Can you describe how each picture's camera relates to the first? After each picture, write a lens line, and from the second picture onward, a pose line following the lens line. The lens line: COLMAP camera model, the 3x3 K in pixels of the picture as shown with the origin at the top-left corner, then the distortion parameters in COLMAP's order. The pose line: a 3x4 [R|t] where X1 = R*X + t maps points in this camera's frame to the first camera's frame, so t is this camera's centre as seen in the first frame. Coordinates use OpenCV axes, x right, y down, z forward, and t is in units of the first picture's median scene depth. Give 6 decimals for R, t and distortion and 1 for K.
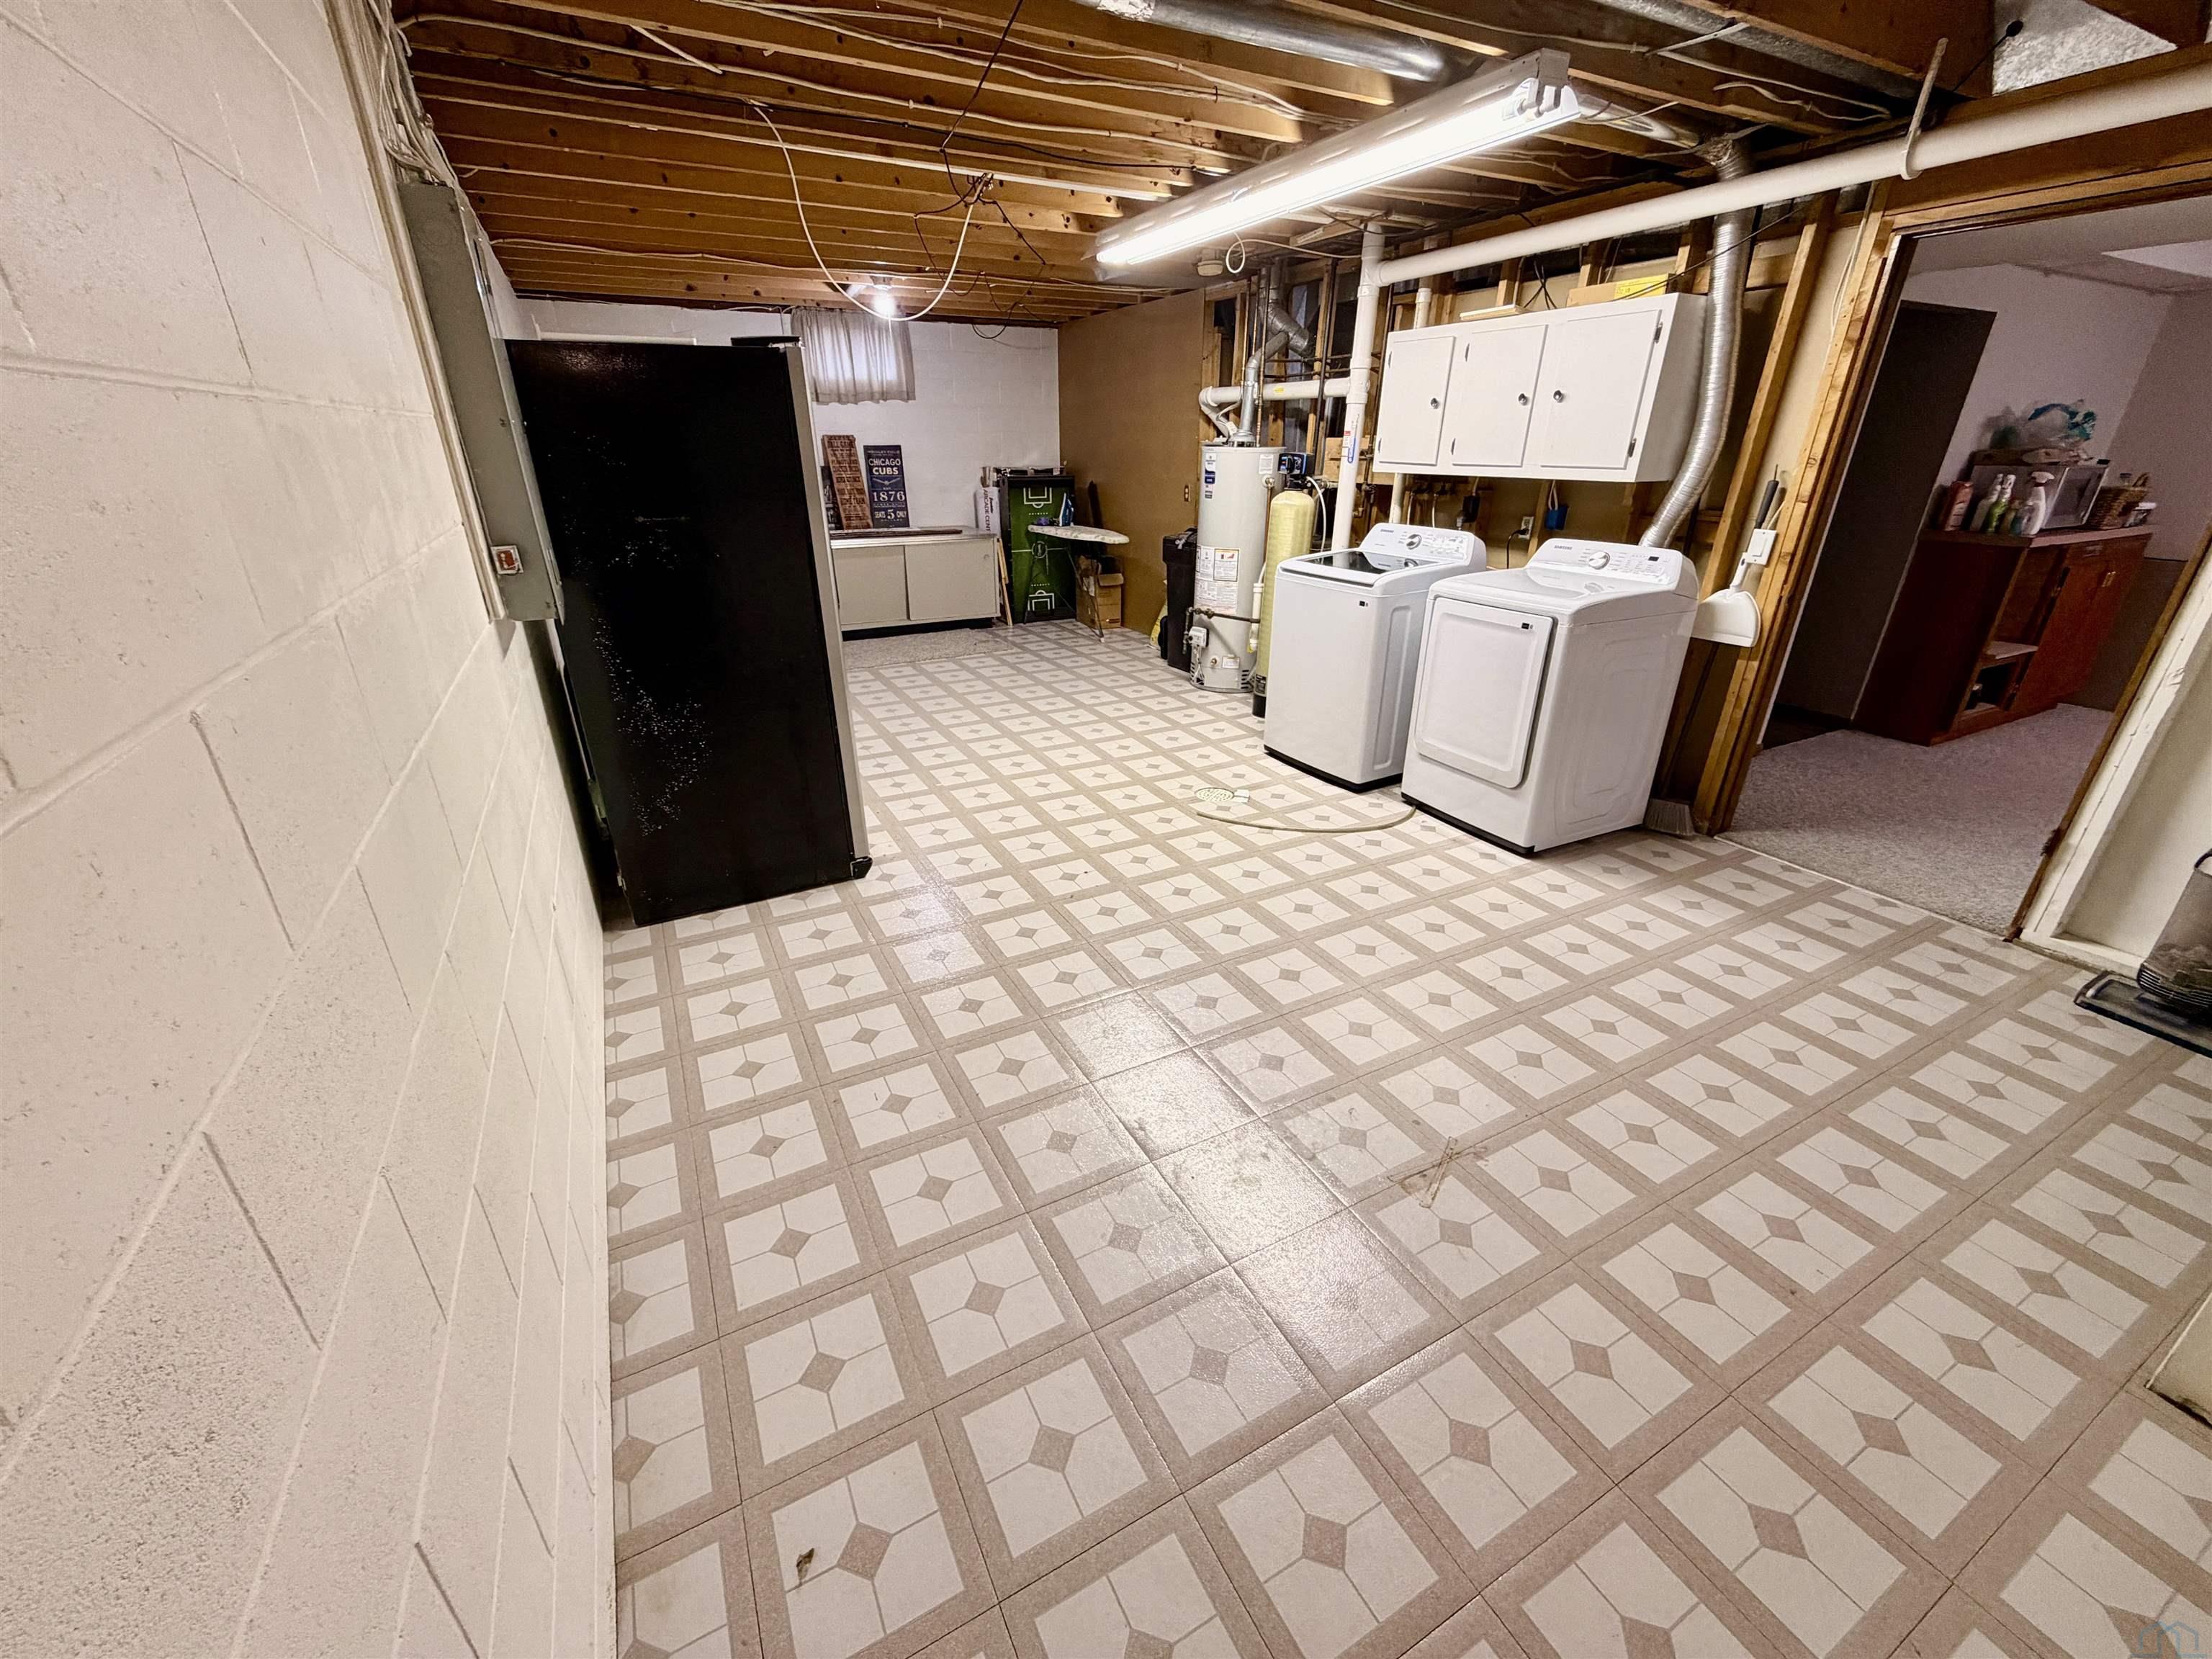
lens RADIAL K [[878.0, 0, 1101.2], [0, 878.0, 828.3], [0, 0, 1]] dist [0.001490, -0.000378]
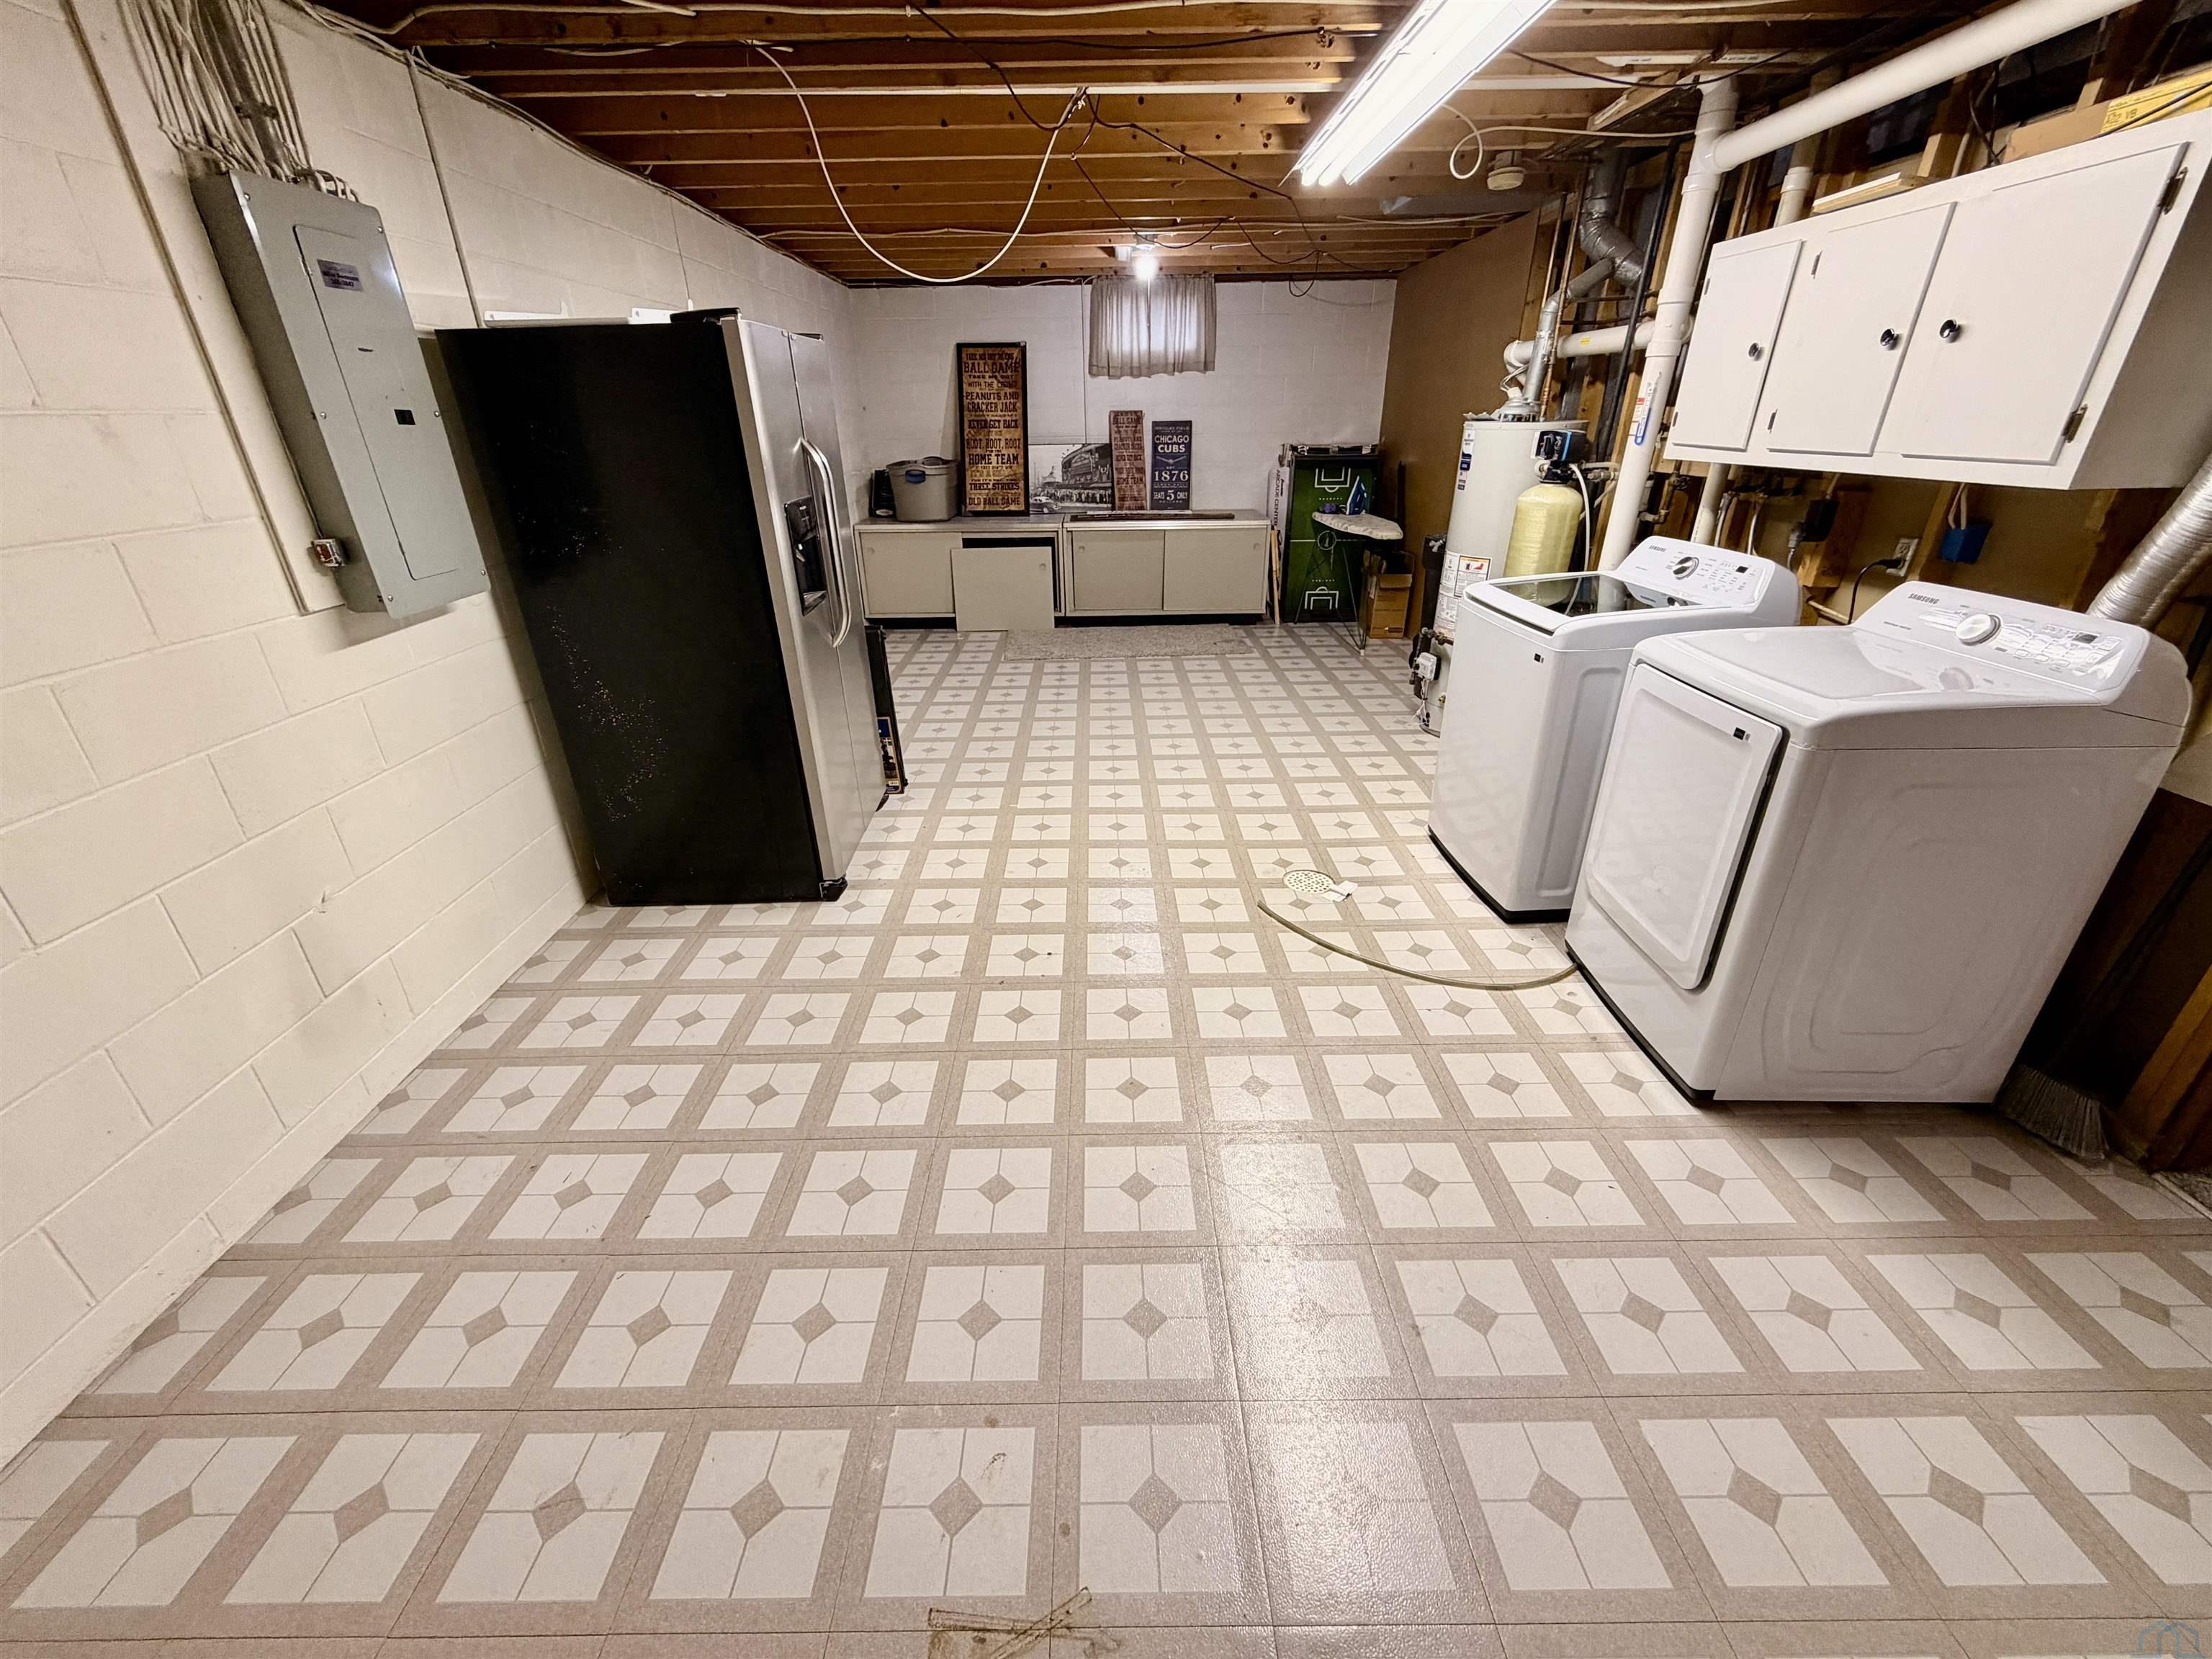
lens RADIAL K [[878.0, 0, 1107.8], [0, 878.0, 828.3], [0, 0, 1]] dist [0.001490, -0.000378]
pose [[0.887870, 0.186160, -0.420751, 0.295476], [-0.174313, 0.982420, 0.066833, -0.107804], [0.425795, 0.014003, 0.904711, 0.233340]]
